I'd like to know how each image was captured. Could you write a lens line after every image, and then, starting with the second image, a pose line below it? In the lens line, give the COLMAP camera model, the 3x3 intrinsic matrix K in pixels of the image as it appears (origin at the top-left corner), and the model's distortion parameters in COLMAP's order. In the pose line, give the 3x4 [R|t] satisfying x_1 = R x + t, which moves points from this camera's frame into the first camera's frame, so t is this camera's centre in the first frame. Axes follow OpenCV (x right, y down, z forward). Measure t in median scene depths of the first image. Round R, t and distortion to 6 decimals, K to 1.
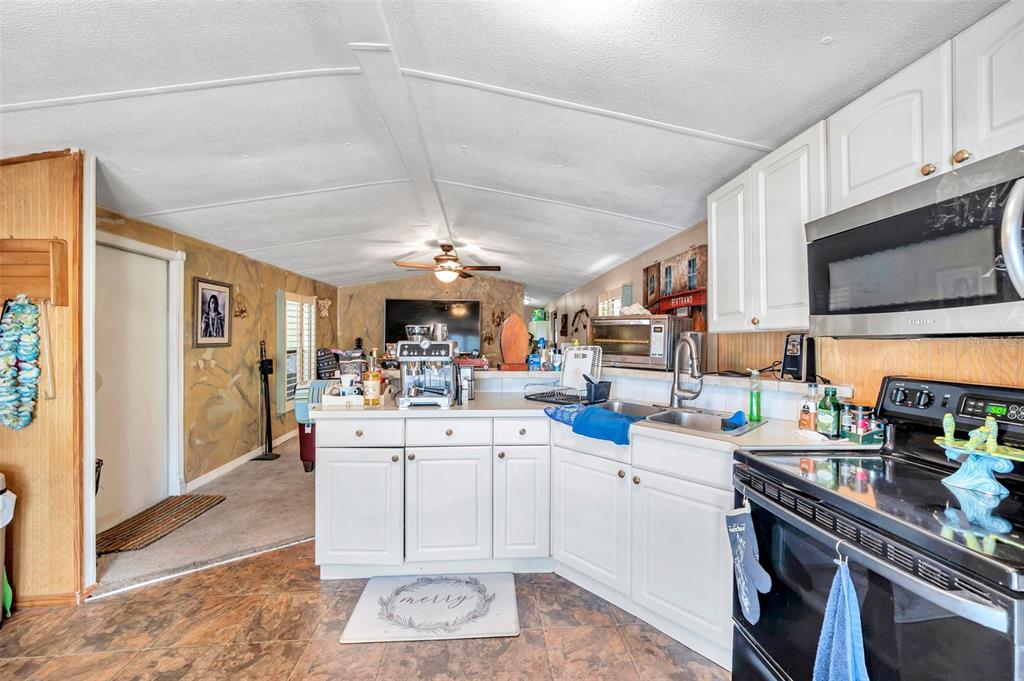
lens RADIAL K [[404.7, 0, 512.0], [0, 404.7, 340.5], [0, 0, 1]] dist [-0.000012, -0.000060]
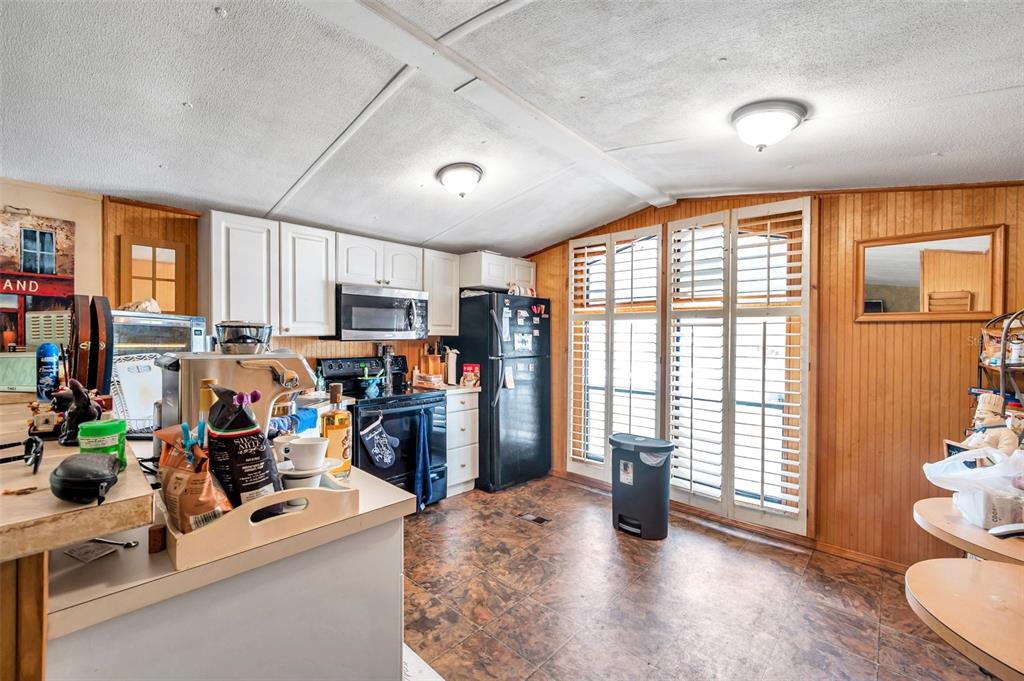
lens RADIAL K [[404.7, 0, 512.0], [0, 404.7, 340.5], [0, 0, 1]] dist [-0.000012, -0.000060]
pose [[-0.676424, -0.010913, 0.736431, -0.546627], [-0.003203, 0.999924, 0.011876, -0.014366], [-0.736505, 0.005675, -0.676408, 0.711988]]
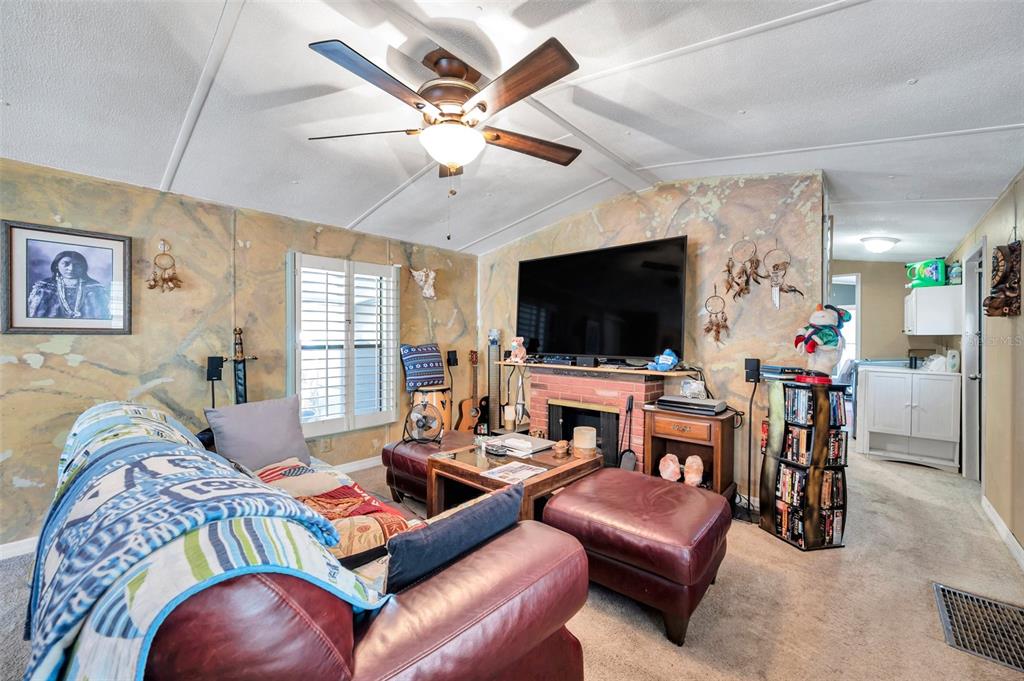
lens RADIAL K [[404.7, 0, 512.0], [0, 404.7, 340.5], [0, 0, 1]] dist [-0.000012, -0.000060]
pose [[0.685278, 0.004161, -0.728270, 0.201343], [-0.007158, 0.999974, -0.001023, 0.022604], [0.728247, 0.005914, 0.685289, 1.082256]]
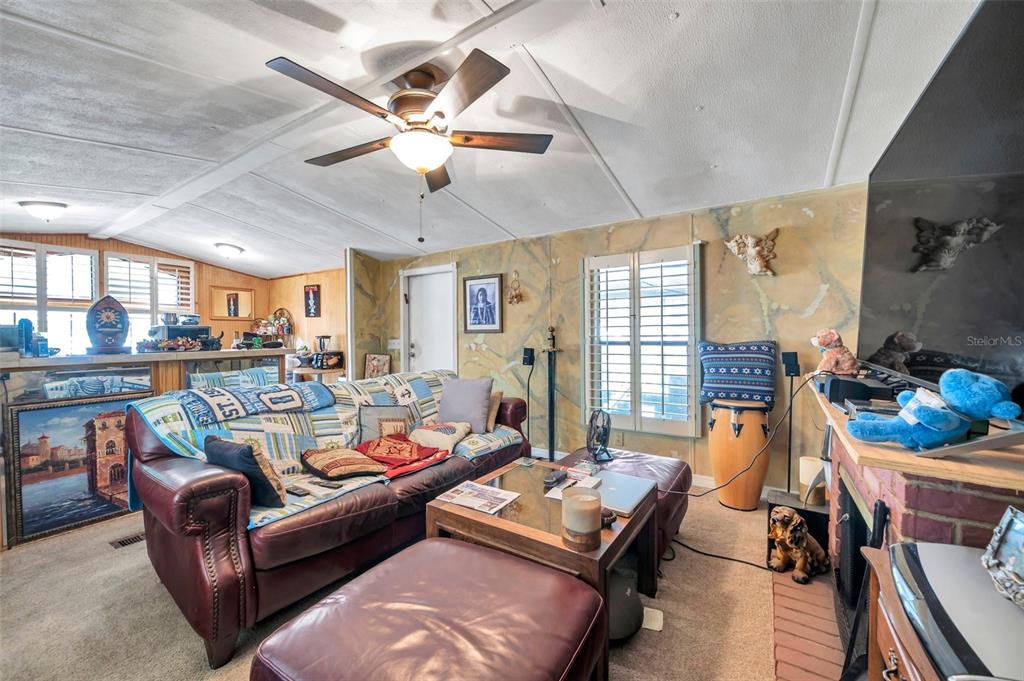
lens RADIAL K [[404.7, 0, 512.0], [0, 404.7, 340.5], [0, 0, 1]] dist [-0.000012, -0.000060]
pose [[-0.608481, 0.014754, -0.793431, 0.134487], [0.000781, 0.999838, 0.017993, 0.017240], [0.793568, 0.010329, -0.608394, 1.796913]]
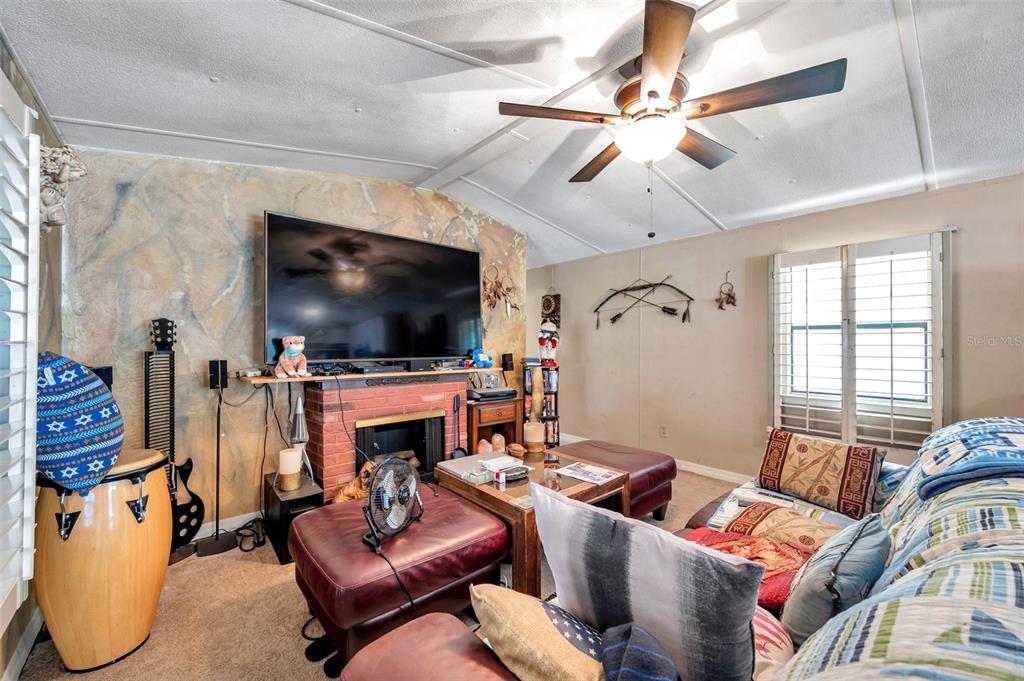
lens RADIAL K [[404.7, 0, 512.0], [0, 404.7, 340.5], [0, 0, 1]] dist [-0.000012, -0.000060]
pose [[0.803289, 0.000128, 0.595590, -0.647738], [0.002197, 0.999993, -0.003179, 0.021877], [-0.595586, 0.003862, 0.803282, 1.079859]]
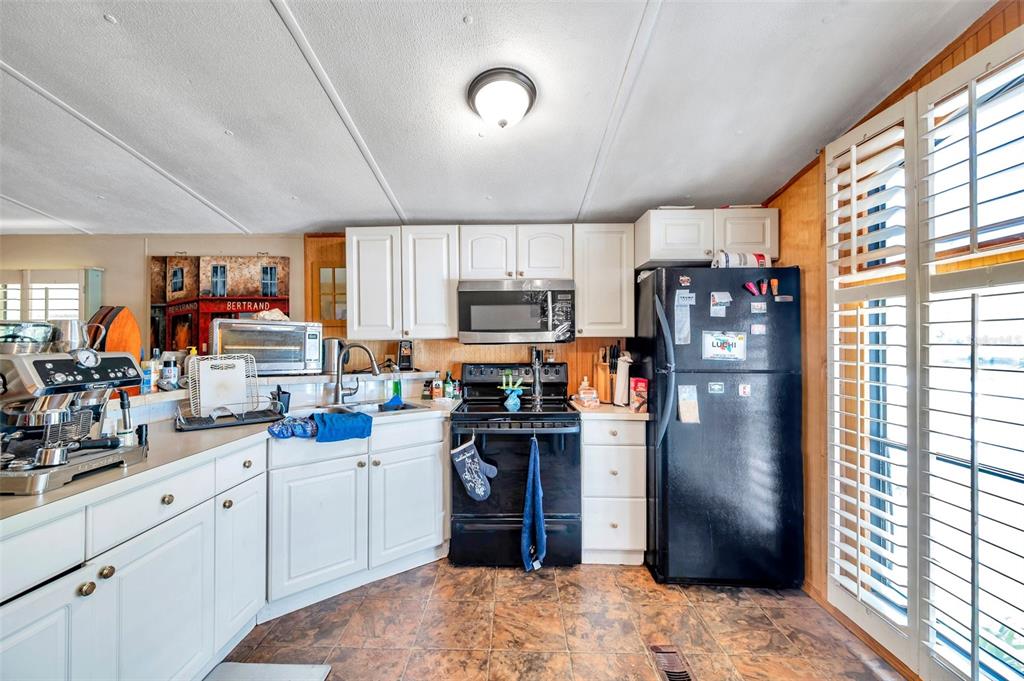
lens RADIAL K [[404.7, 0, 512.0], [0, 404.7, 340.5], [0, 0, 1]] dist [-0.000012, -0.000060]
pose [[0.085608, 0.003558, 0.996323, -0.434490], [0.007017, 0.999967, -0.004174, -0.005416], [-0.996304, 0.007348, 0.085580, 0.251154]]
